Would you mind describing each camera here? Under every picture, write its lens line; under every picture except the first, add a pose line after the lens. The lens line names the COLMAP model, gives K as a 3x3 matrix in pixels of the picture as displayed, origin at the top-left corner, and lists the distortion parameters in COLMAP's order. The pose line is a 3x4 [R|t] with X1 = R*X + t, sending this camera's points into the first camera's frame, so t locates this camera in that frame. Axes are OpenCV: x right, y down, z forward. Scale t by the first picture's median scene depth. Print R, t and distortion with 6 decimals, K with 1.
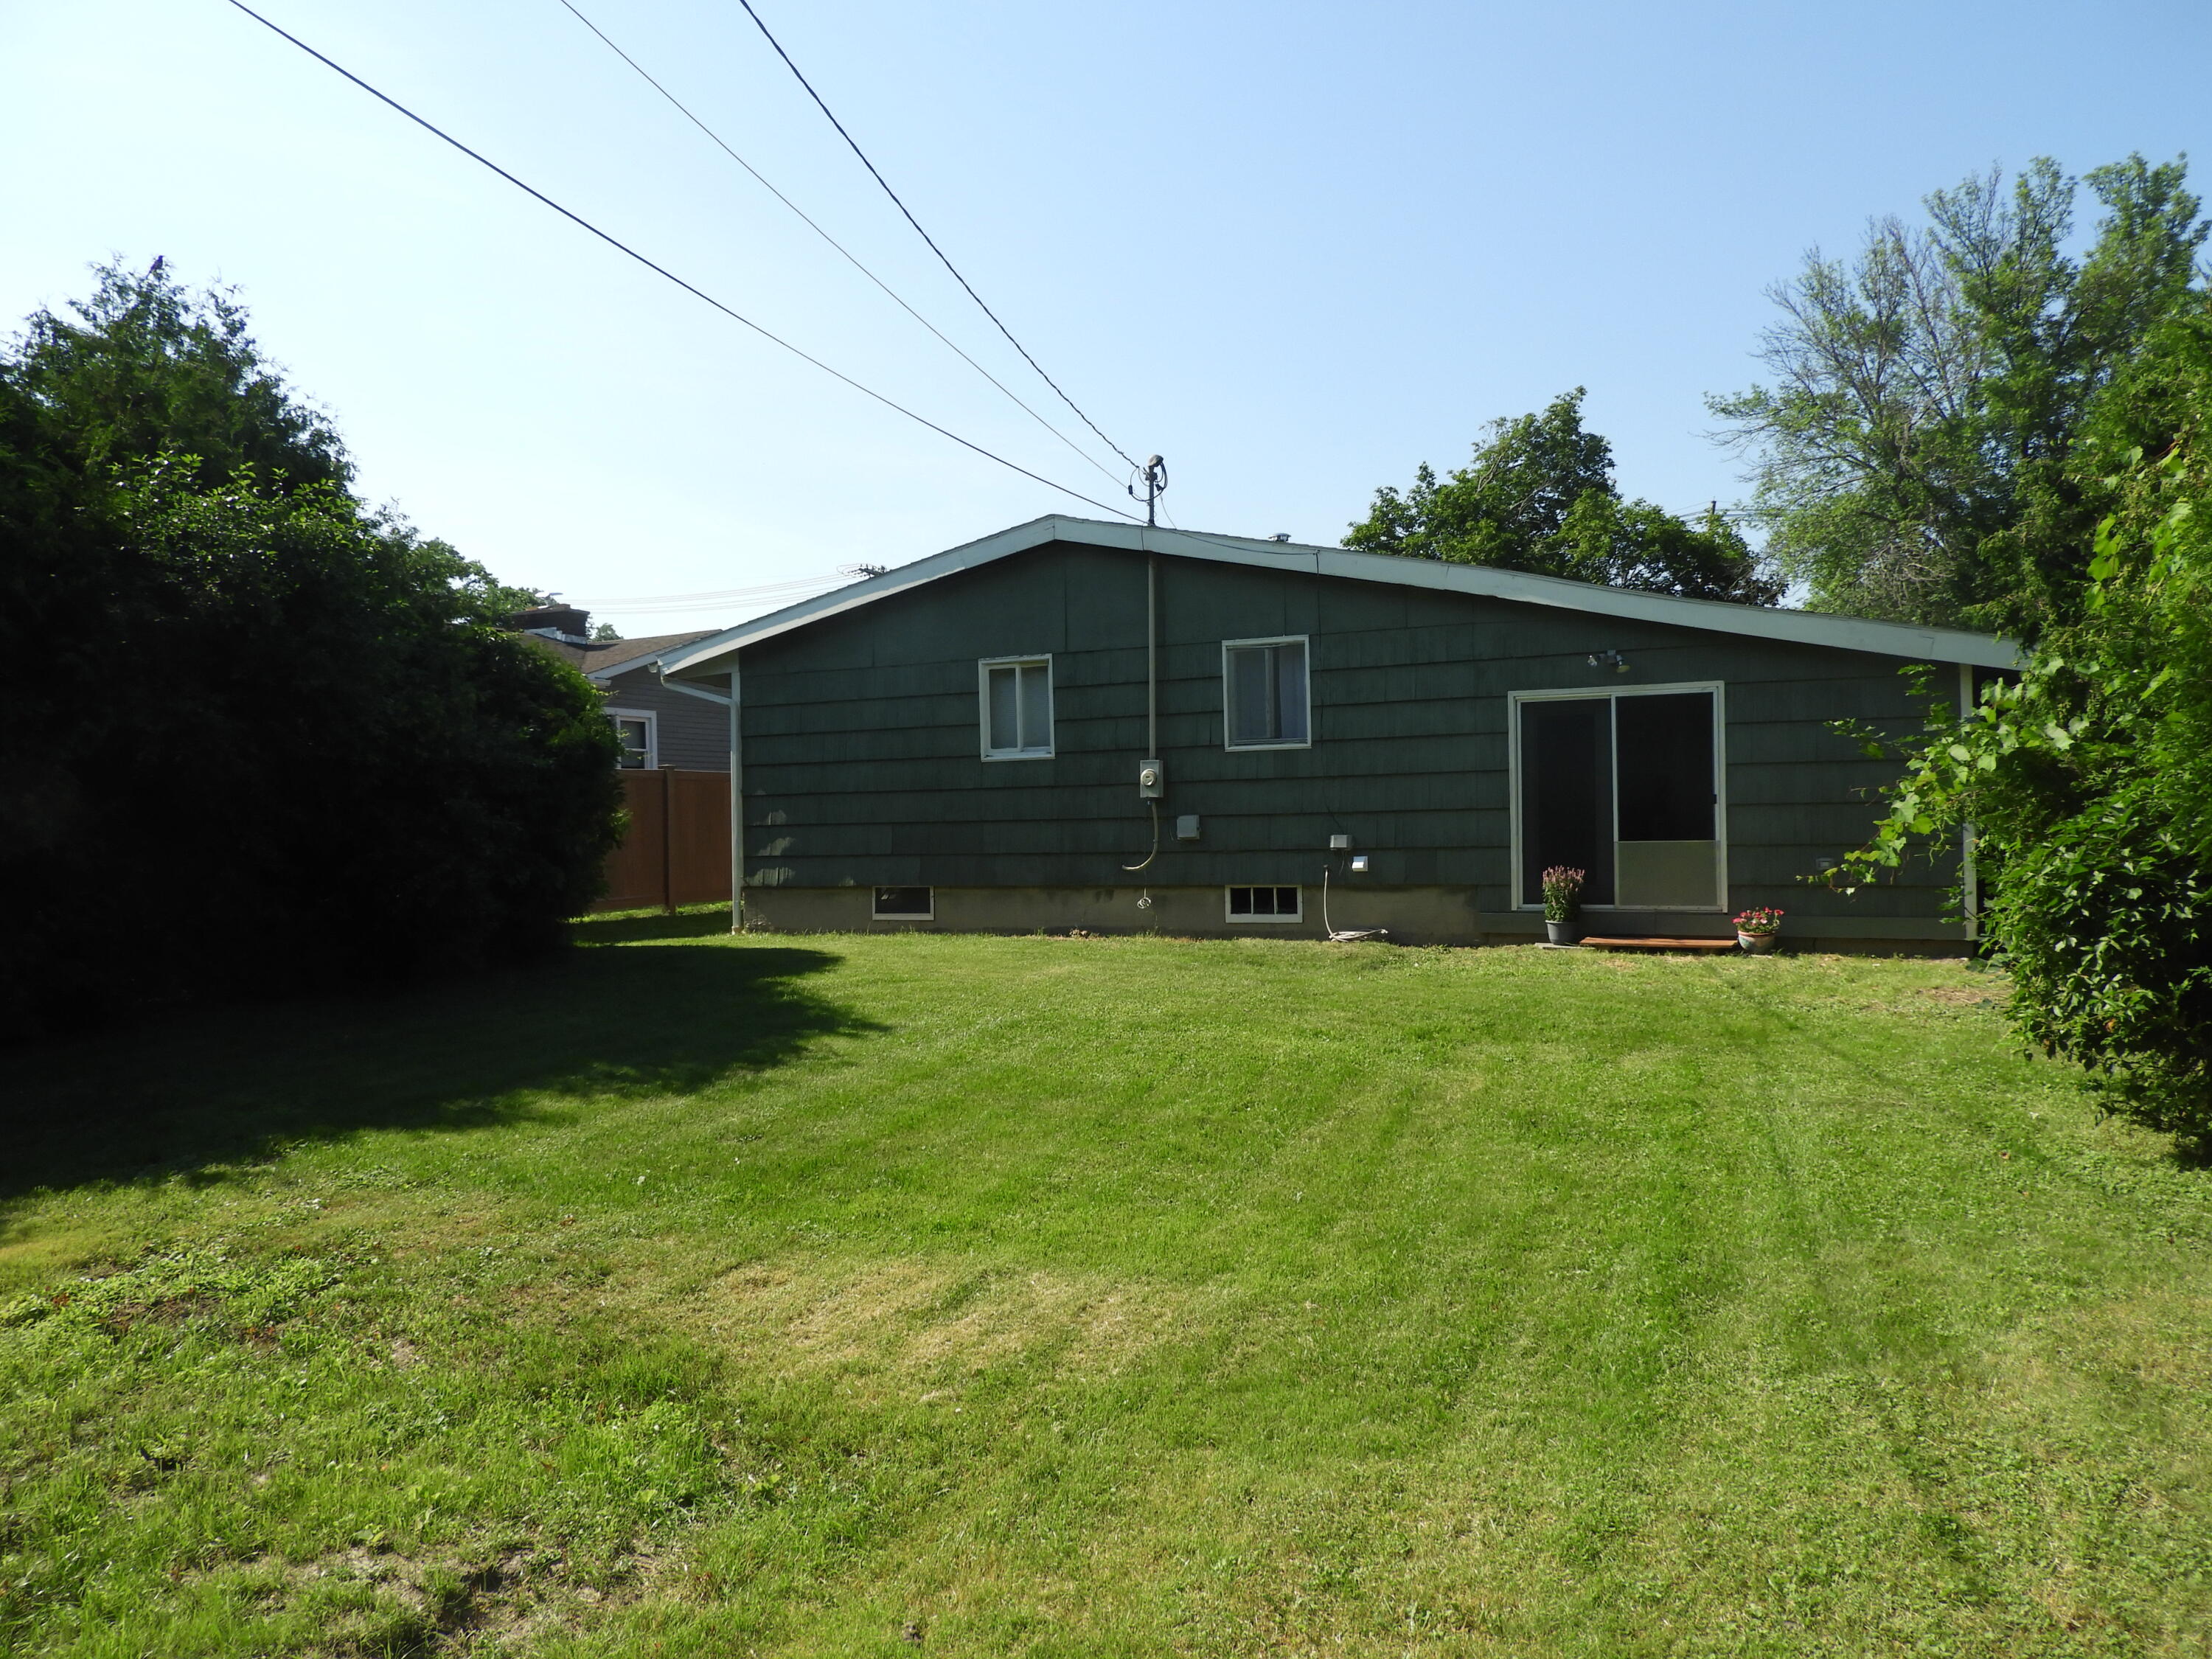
lens RADIAL K [[1575.5, 0, 1113.1], [0, 1575.5, 819.2], [0, 0, 1]] dist [0.012043, -0.003219]
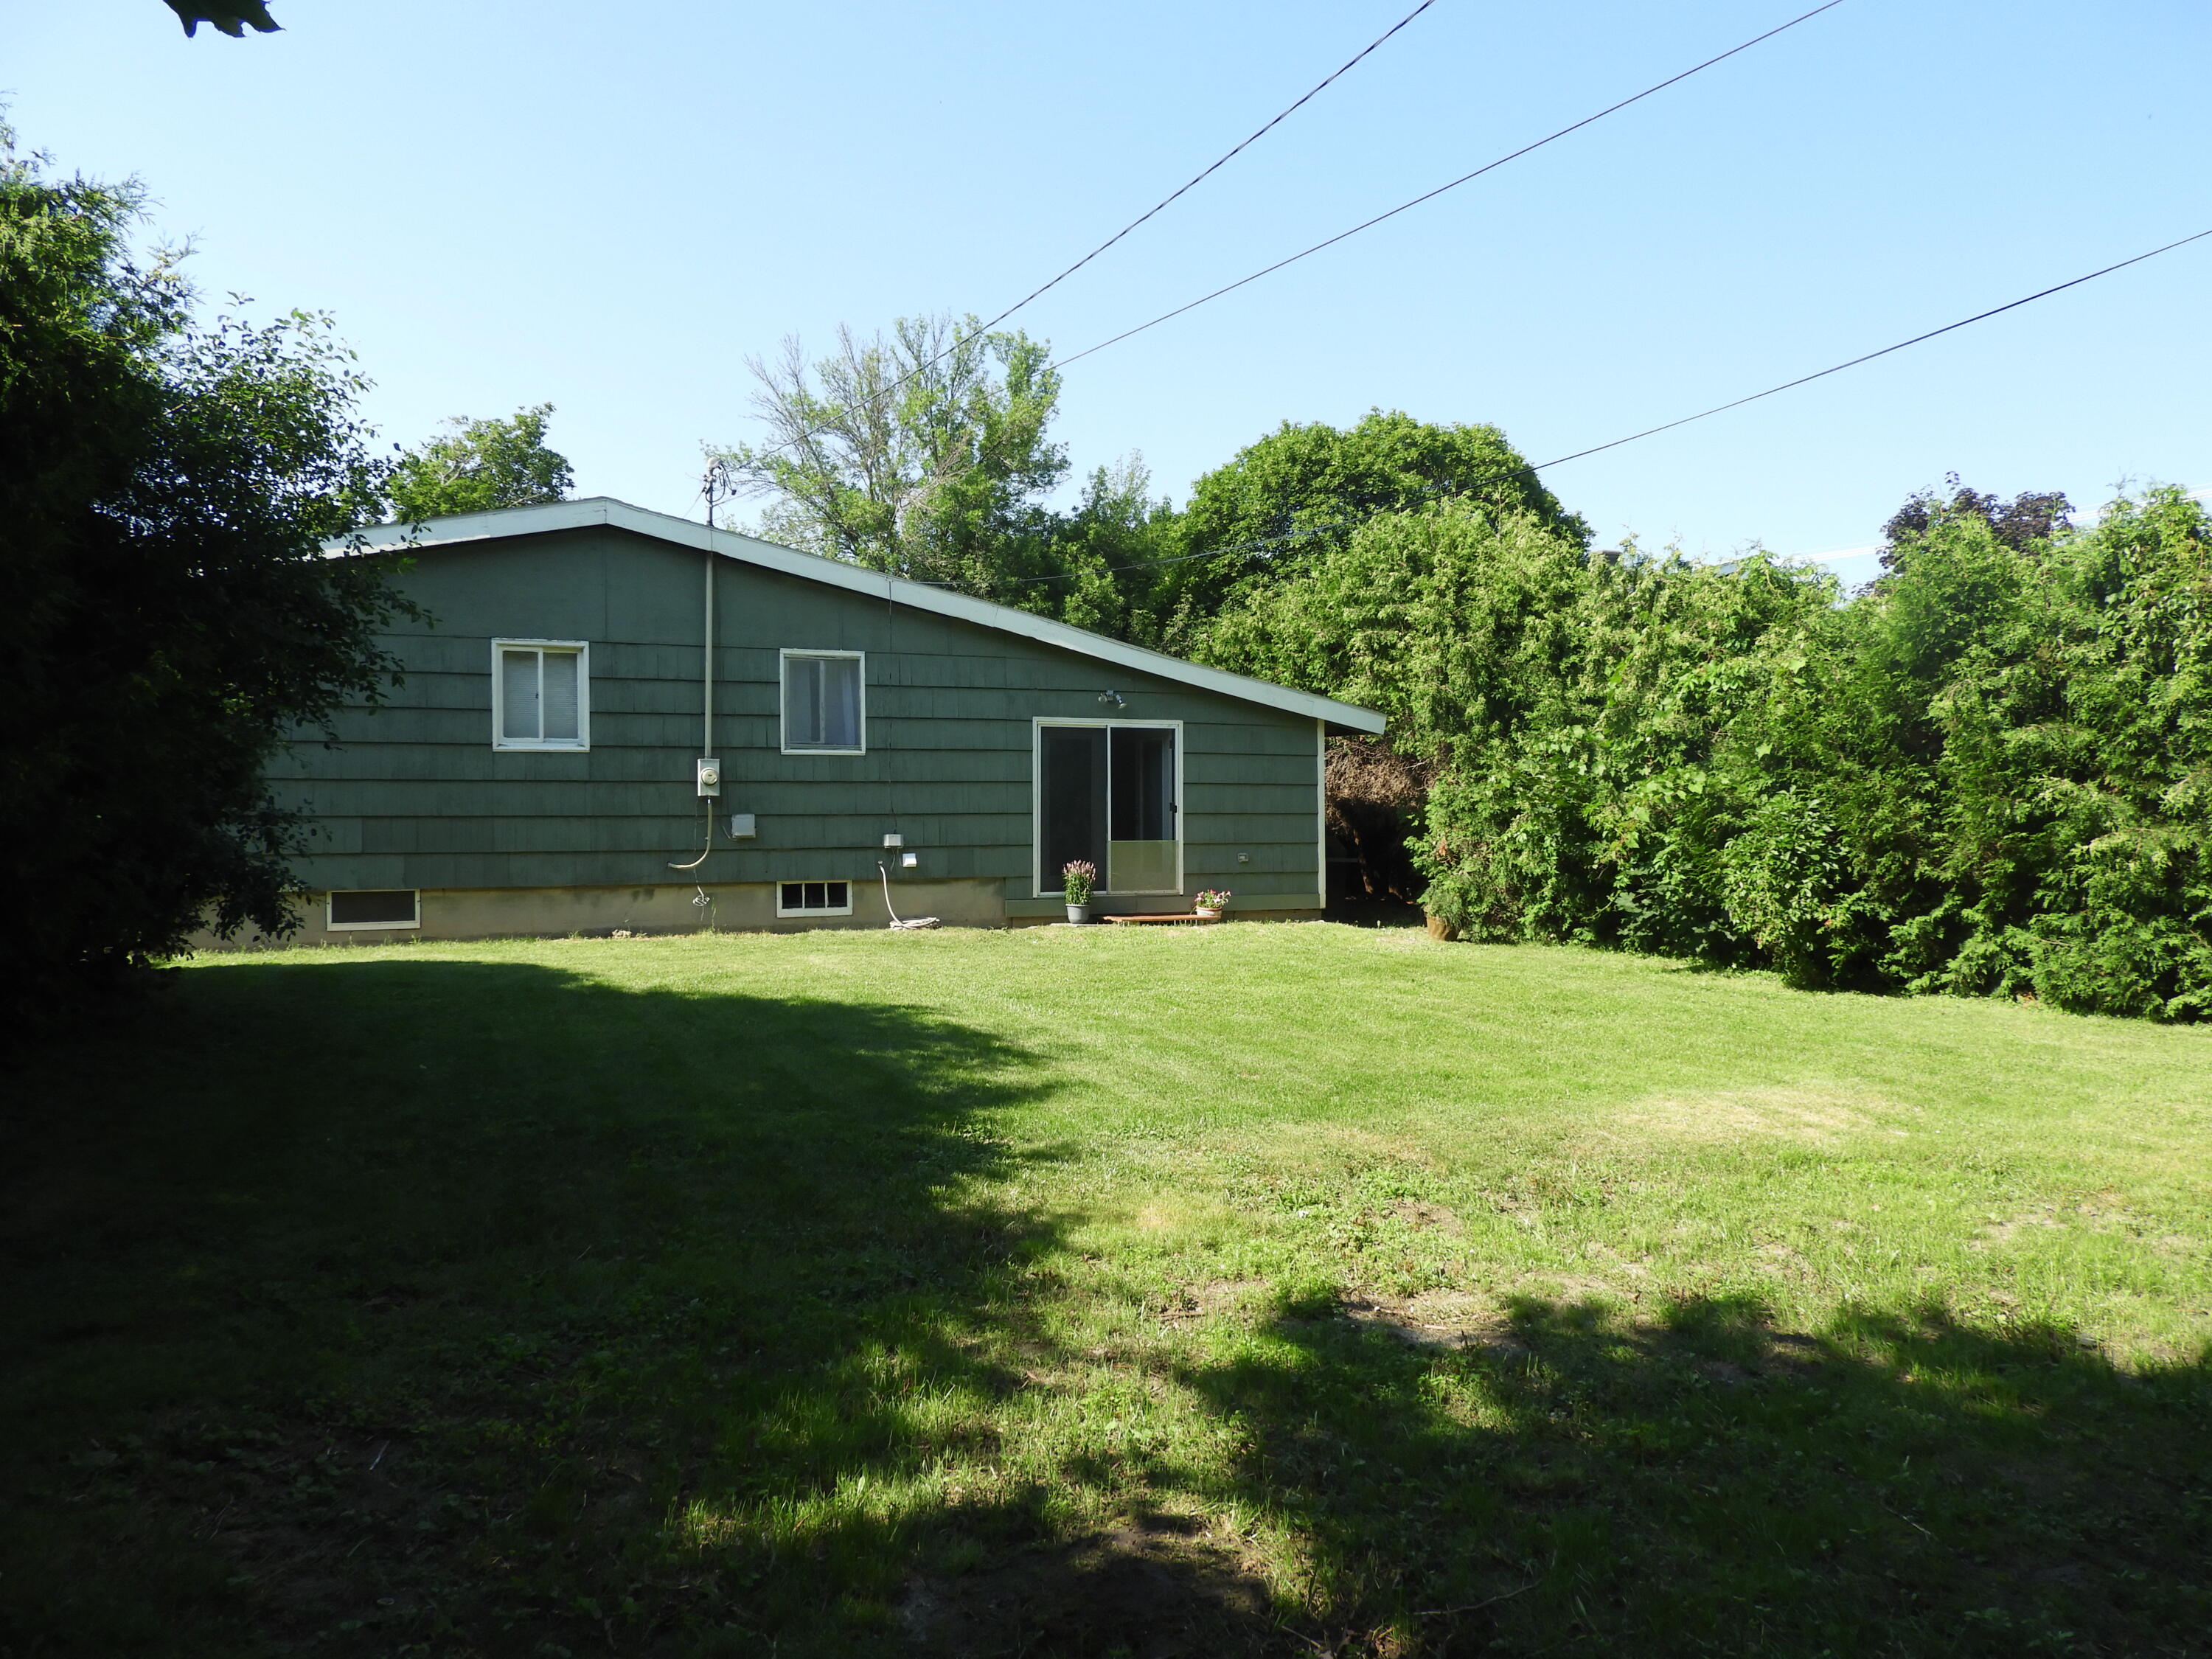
lens RADIAL K [[1575.5, 0, 1121.4], [0, 1575.5, 844.7], [0, 0, 1]] dist [0.012043, -0.003219]
pose [[0.660598, 0.005669, 0.750719, -0.569007], [-0.008713, 0.999962, 0.000116, 0.015336], [-0.750689, -0.006618, 0.660622, 0.137864]]
